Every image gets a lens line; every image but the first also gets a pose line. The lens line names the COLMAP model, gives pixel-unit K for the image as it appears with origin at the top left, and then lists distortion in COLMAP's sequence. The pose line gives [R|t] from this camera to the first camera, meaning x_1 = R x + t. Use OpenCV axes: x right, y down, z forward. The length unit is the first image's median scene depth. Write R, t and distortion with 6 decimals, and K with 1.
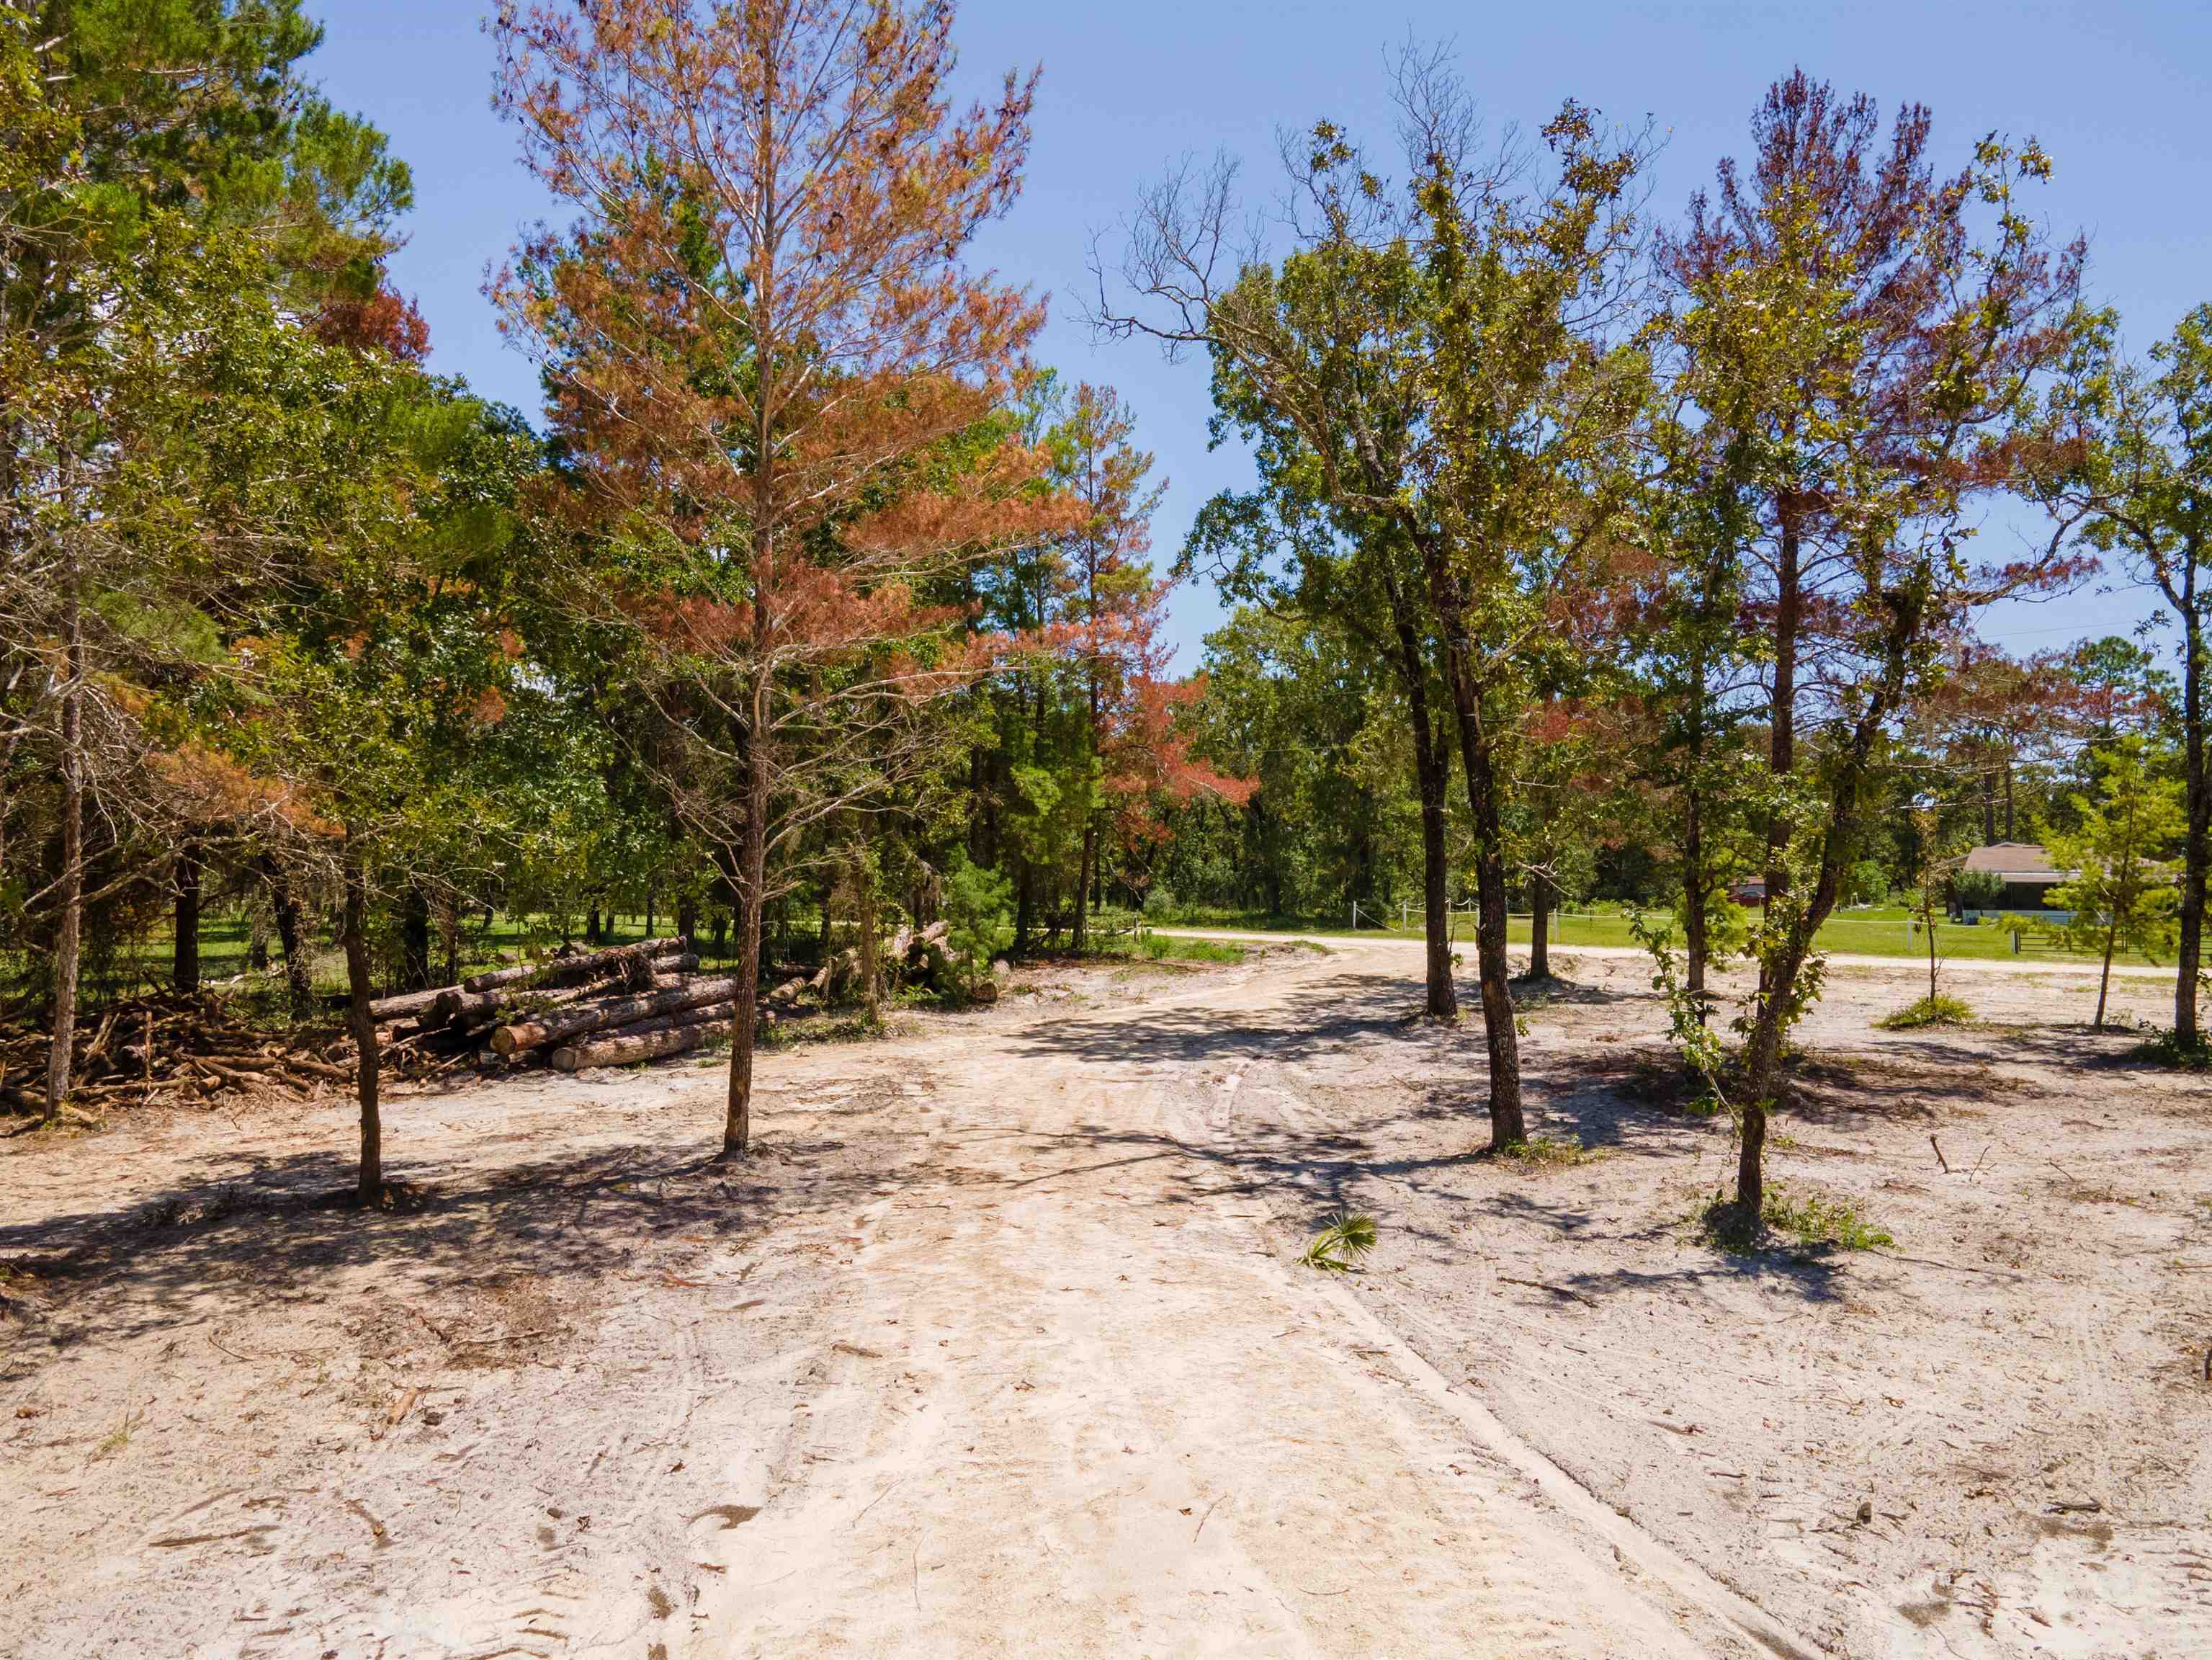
lens RADIAL K [[1619.8, 0, 1112.4], [0, 1619.8, 809.7], [0, 0, 1]] dist [0.041959, 0.018343]
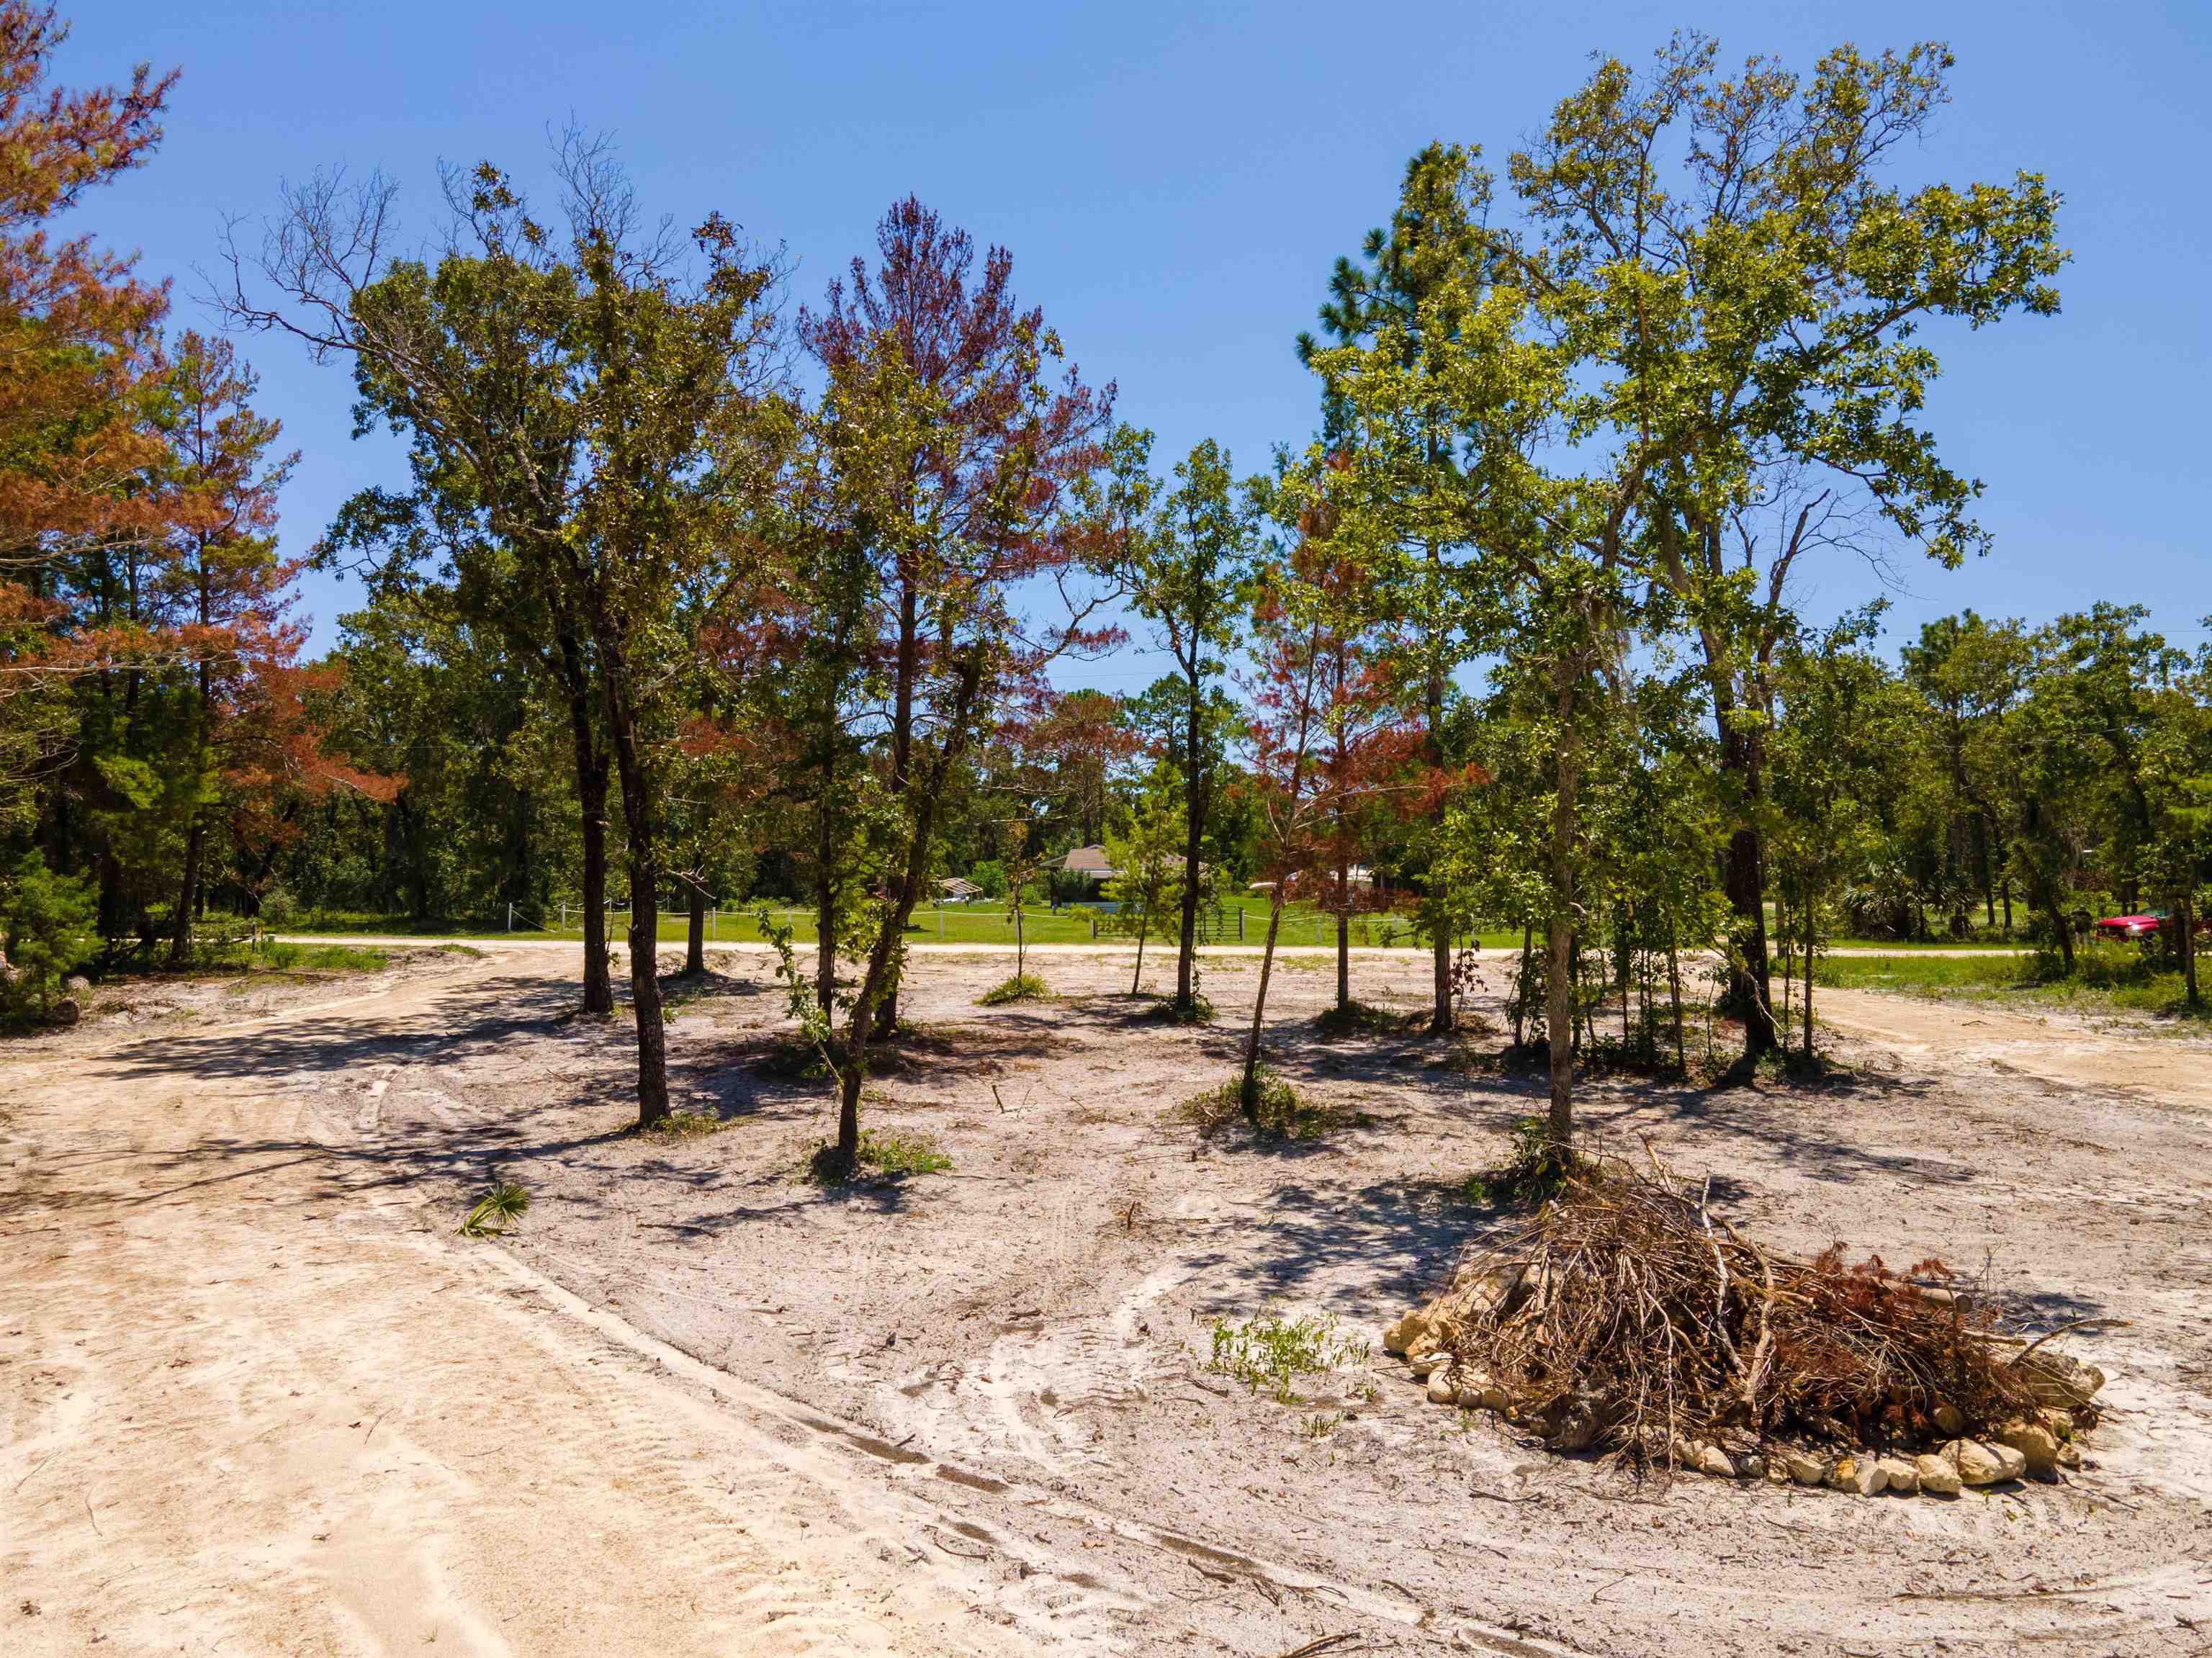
lens RADIAL K [[1619.4, 0, 1119.0], [0, 1619.4, 827.8], [0, 0, 1]] dist [0.041959, 0.018343]
pose [[0.874505, 0.011159, 0.484888, -0.018827], [-0.017451, 0.999812, 0.008465, -0.009324], [-0.484703, -0.015865, 0.874535, -0.107152]]
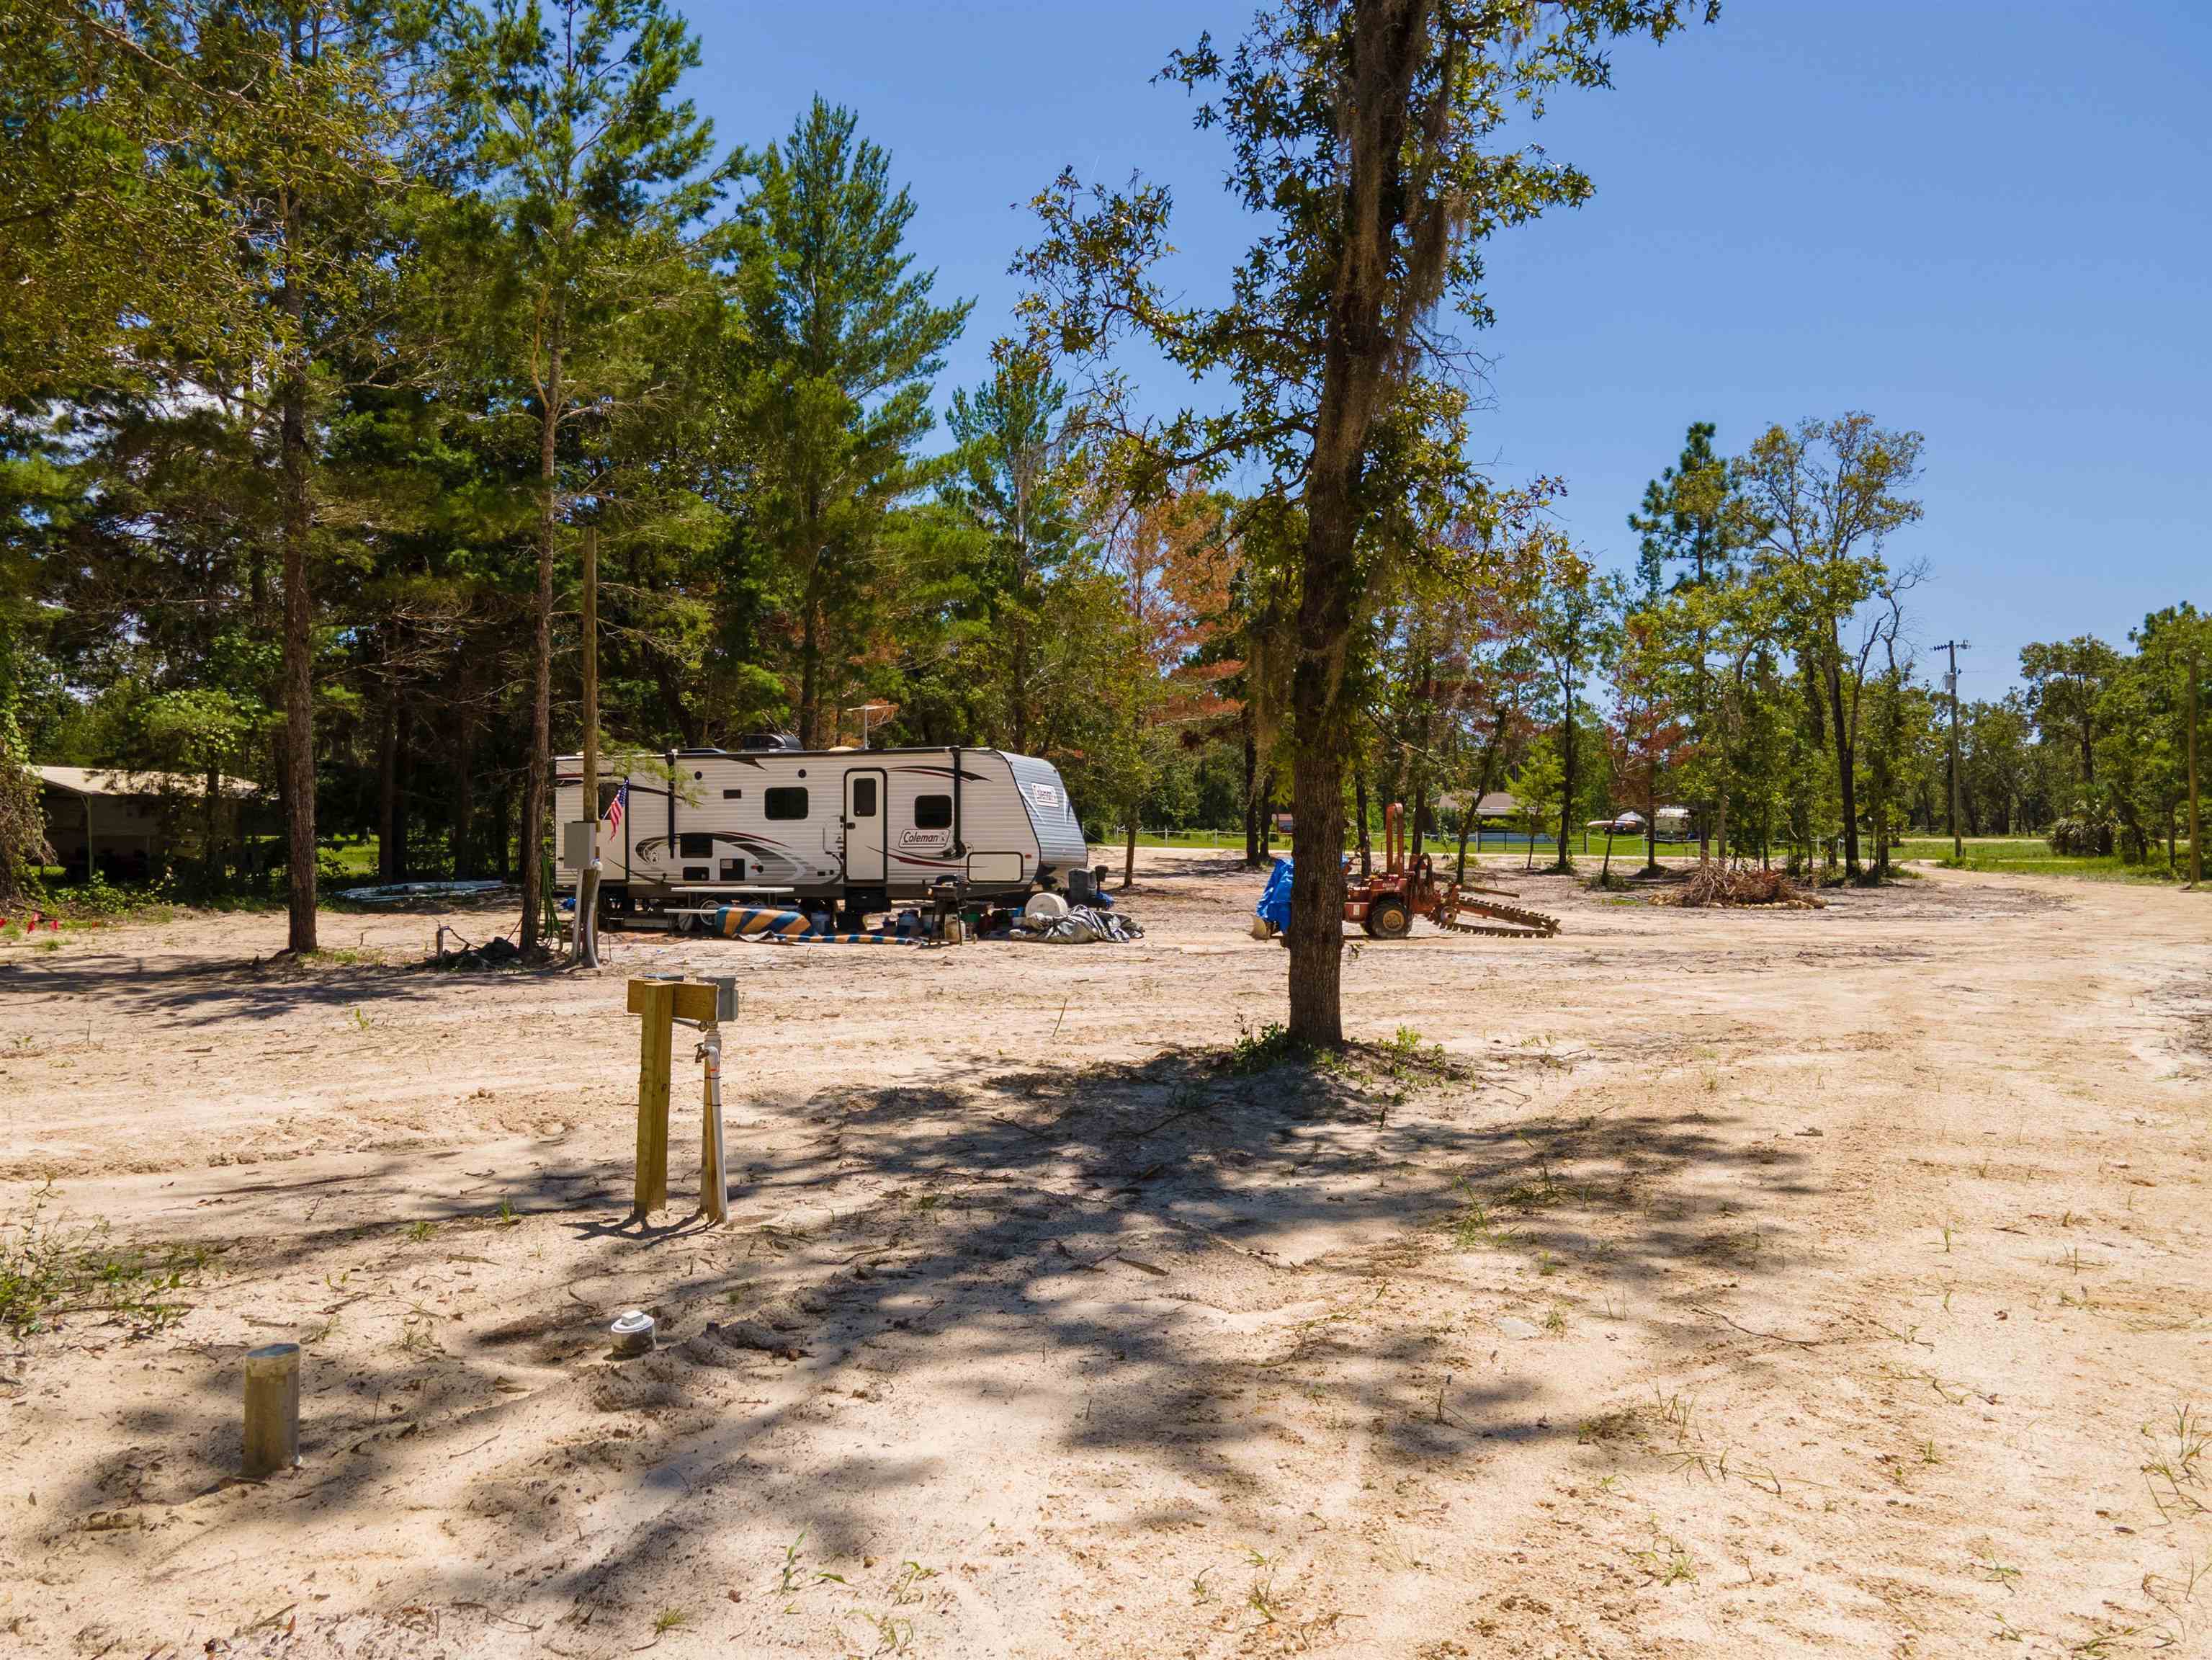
lens RADIAL K [[1619.8, 0, 1114.9], [0, 1619.8, 806.4], [0, 0, 1]] dist [0.041959, 0.018343]
pose [[0.952189, 0.002747, 0.305496, -0.849665], [-0.011107, 0.999610, 0.025630, -0.004253], [-0.305307, -0.027798, 0.951848, -1.283383]]
